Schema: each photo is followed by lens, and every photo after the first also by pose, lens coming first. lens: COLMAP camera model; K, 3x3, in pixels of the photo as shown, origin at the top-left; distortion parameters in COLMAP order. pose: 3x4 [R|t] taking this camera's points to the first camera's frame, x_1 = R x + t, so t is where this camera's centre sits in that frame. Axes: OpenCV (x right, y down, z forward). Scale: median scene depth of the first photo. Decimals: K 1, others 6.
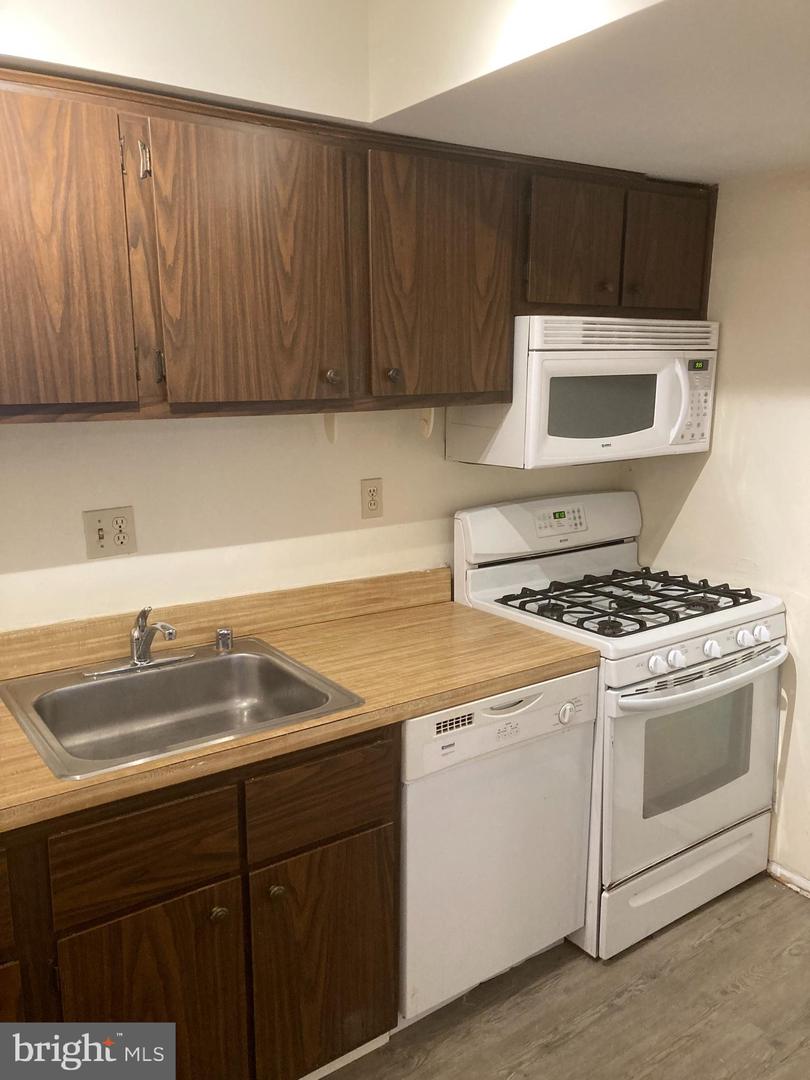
lens RADIAL K [[878.6, 0, 422.1], [0, 878.6, 546.1], [0, 0, 1]] dist [0.080187, -0.124583]
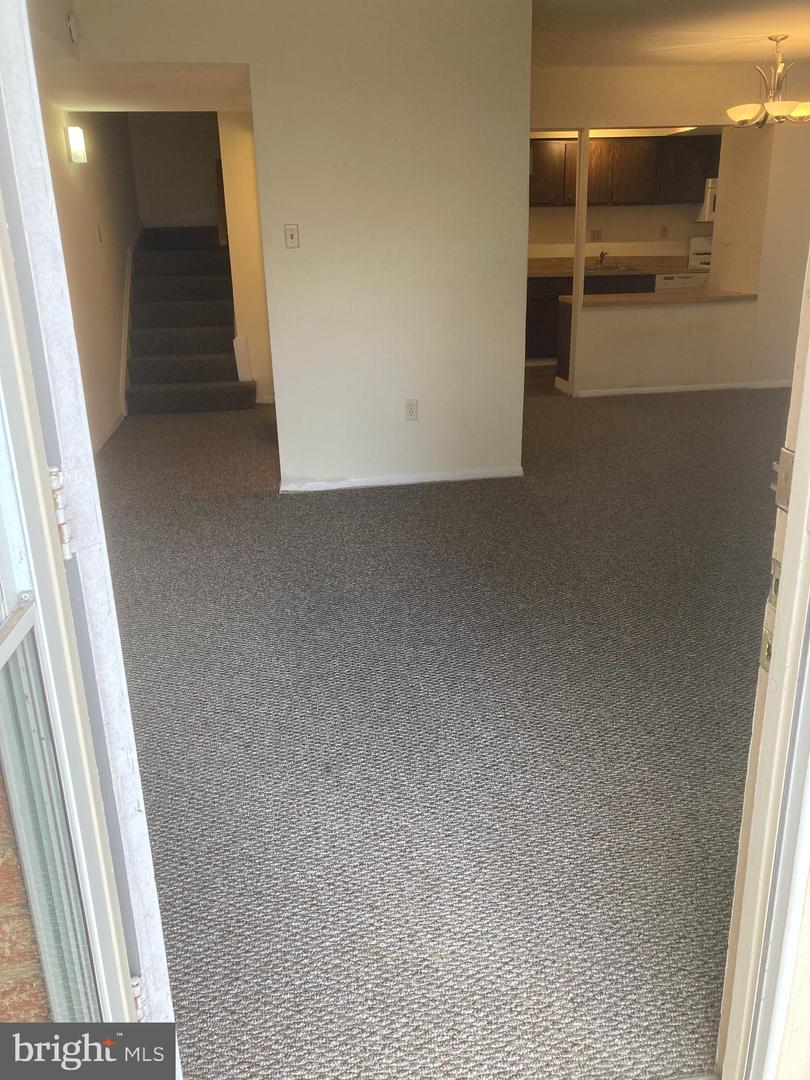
lens RADIAL K [[878.6, 0, 422.1], [0, 878.6, 546.1], [0, 0, 1]] dist [0.080187, -0.124583]
pose [[0.885318, 0.136929, -0.444367, 1.098956], [-0.067865, 0.983475, 0.167844, 0.854340], [0.460007, -0.118438, 0.879981, -3.621546]]
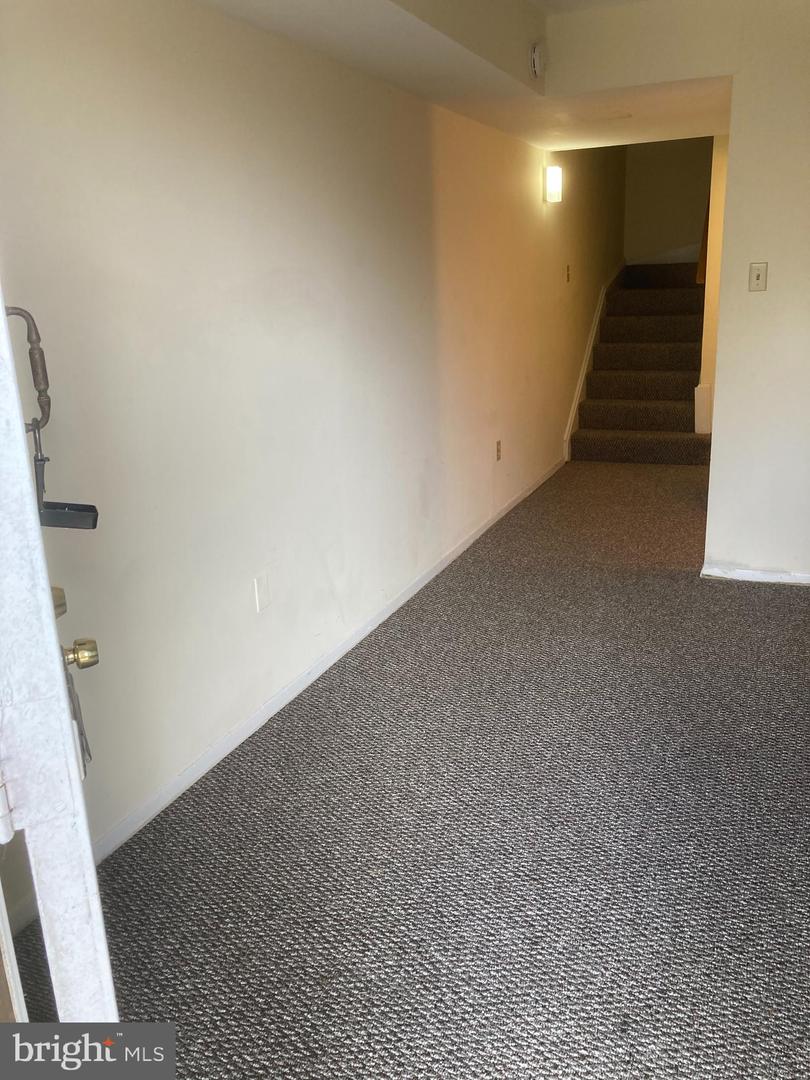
lens RADIAL K [[886.8, 0, 421.7], [0, 886.8, 536.7], [0, 0, 1]] dist [0.020601, -0.010148]
pose [[0.515367, 0.221708, -0.827793, 0.637195], [-0.132494, 0.974954, 0.178634, 0.486526], [0.846665, 0.017616, 0.531834, -2.081486]]
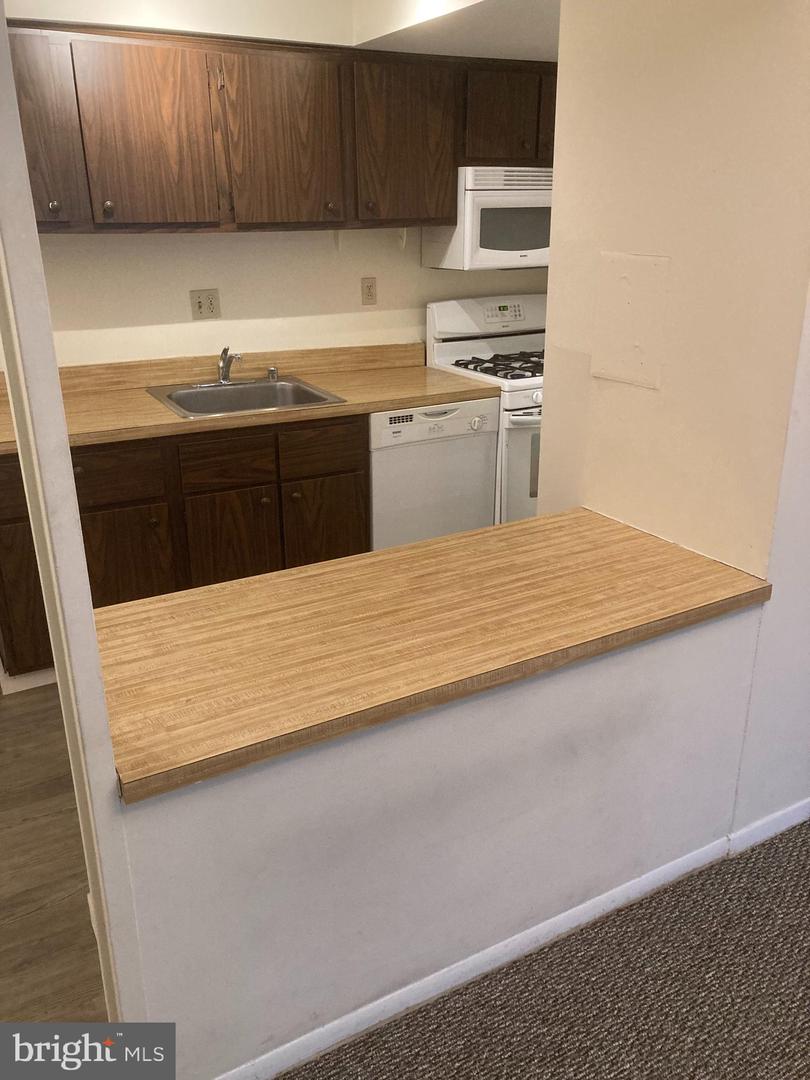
lens RADIAL K [[886.8, 0, 421.7], [0, 886.8, 536.7], [0, 0, 1]] dist [0.020601, -0.010148]
pose [[0.994882, 0.037288, -0.093911, 0.247150], [-0.021750, 0.986659, 0.161339, 0.146663], [0.098674, -0.158471, 0.982421, -0.732073]]
